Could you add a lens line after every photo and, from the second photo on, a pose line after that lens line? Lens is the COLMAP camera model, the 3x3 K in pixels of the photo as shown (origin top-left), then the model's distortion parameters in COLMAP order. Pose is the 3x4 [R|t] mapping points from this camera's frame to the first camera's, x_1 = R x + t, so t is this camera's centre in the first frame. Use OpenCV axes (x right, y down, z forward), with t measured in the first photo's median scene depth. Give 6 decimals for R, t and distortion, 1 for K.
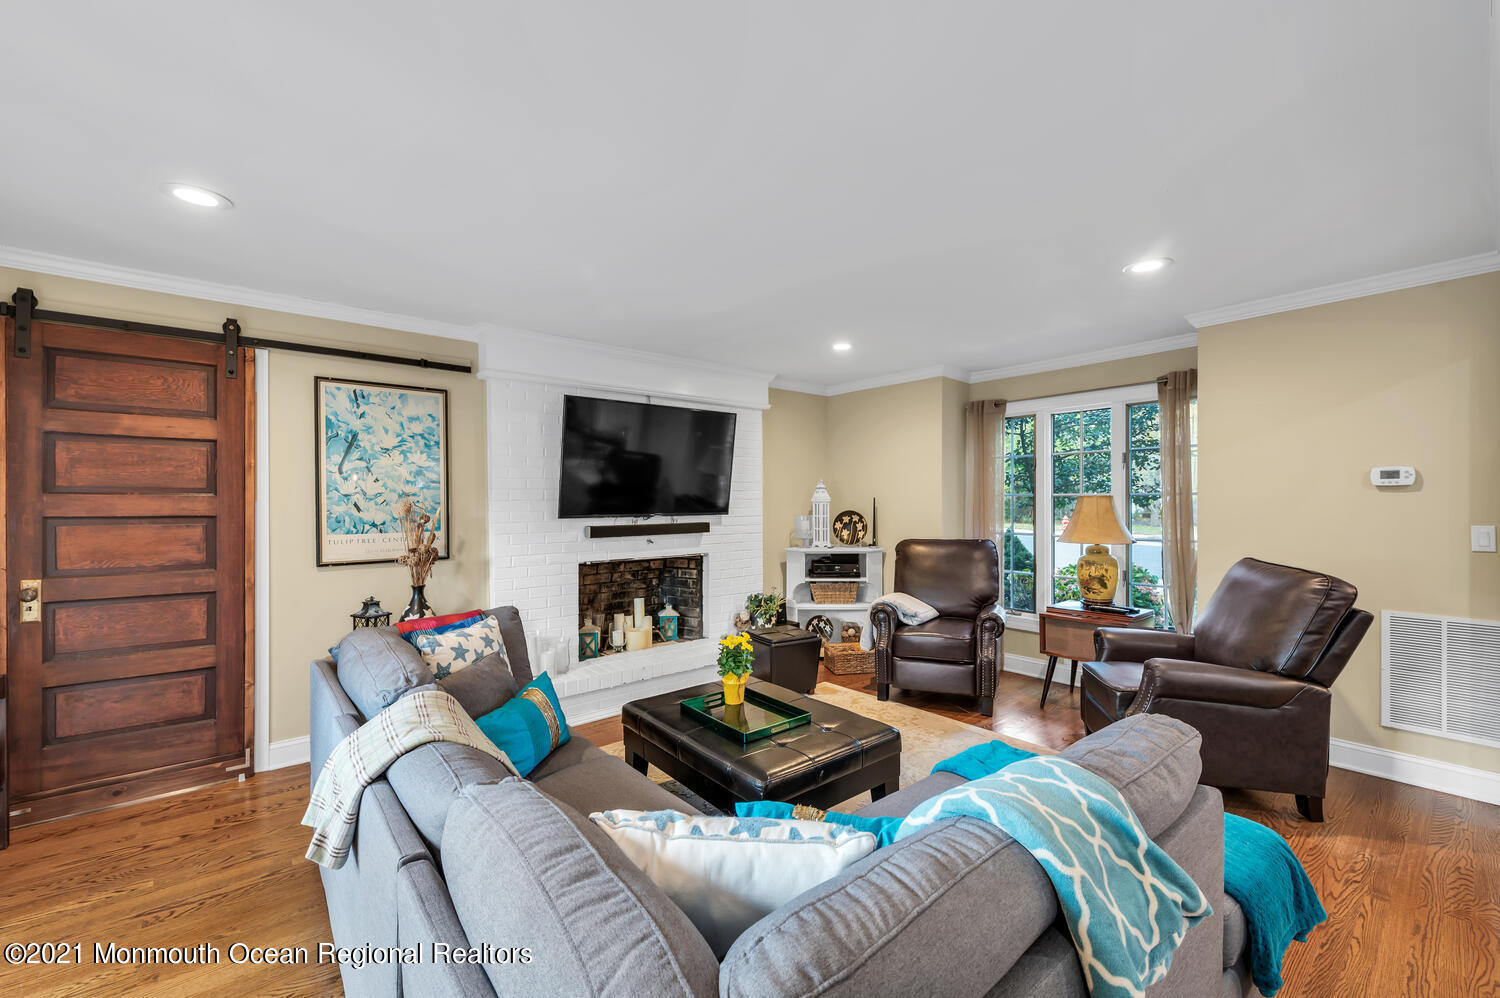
lens RADIAL K [[588.9, 0, 712.6], [0, 588.9, 506.2], [0, 0, 1]] dist [0.005752, -0.000140]
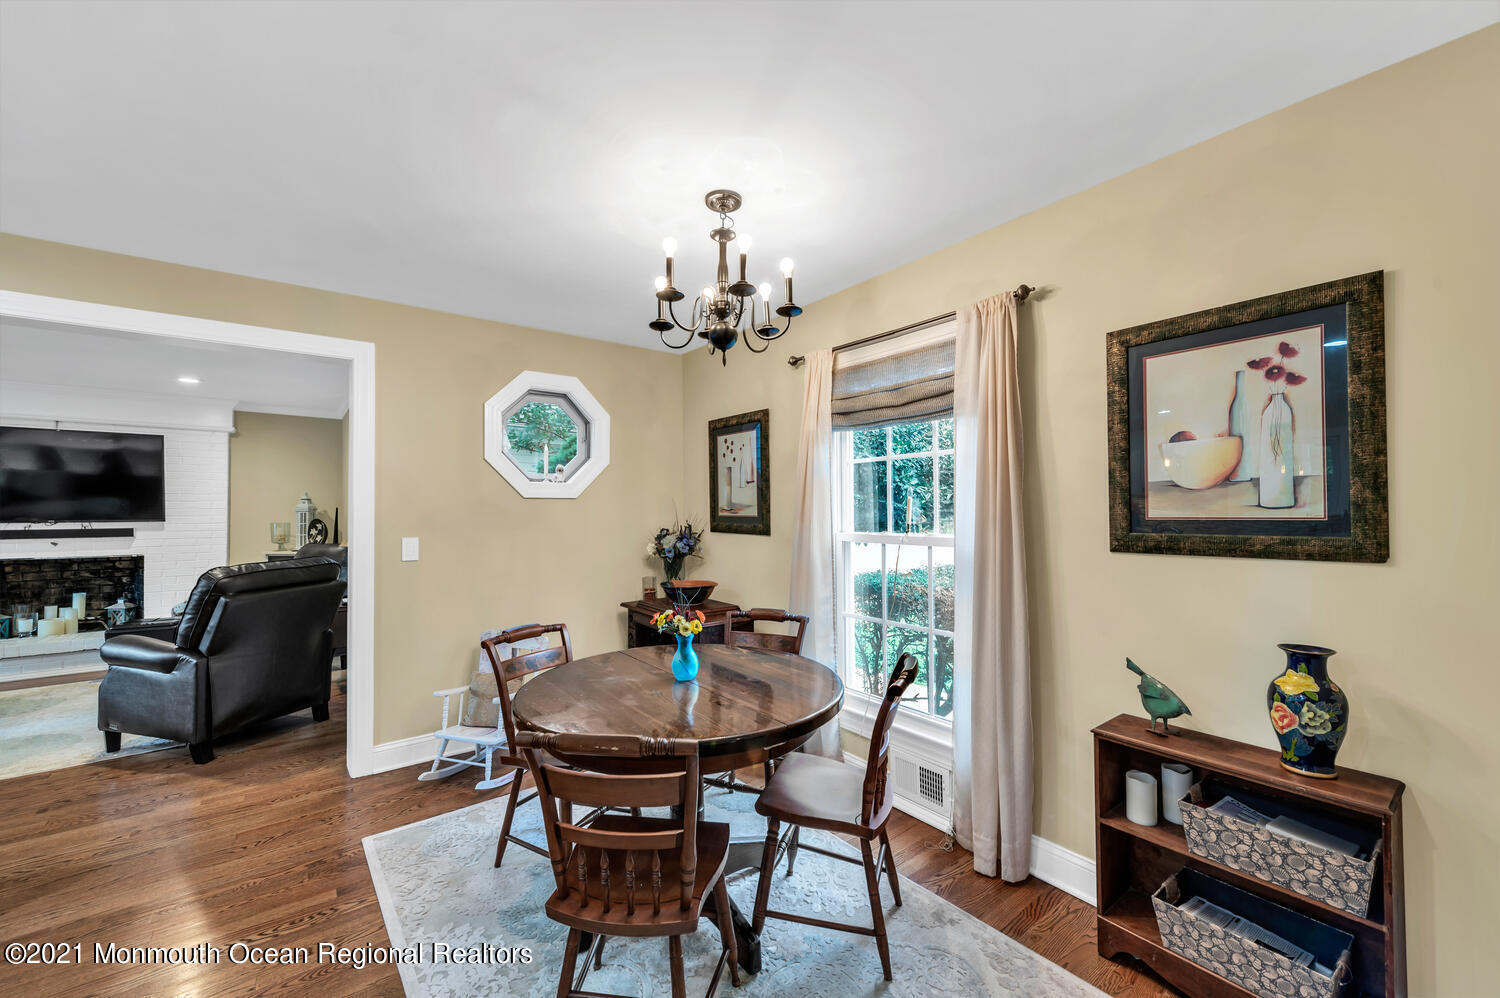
lens RADIAL K [[588.9, 0, 751.4], [0, 588.9, 504.8], [0, 0, 1]] dist [0.005752, -0.000140]
pose [[0.999939, 0.002800, -0.010670, 1.197159], [-0.003013, 0.999795, -0.020005, 0.001027], [0.010612, 0.020036, 0.999743, -0.165483]]
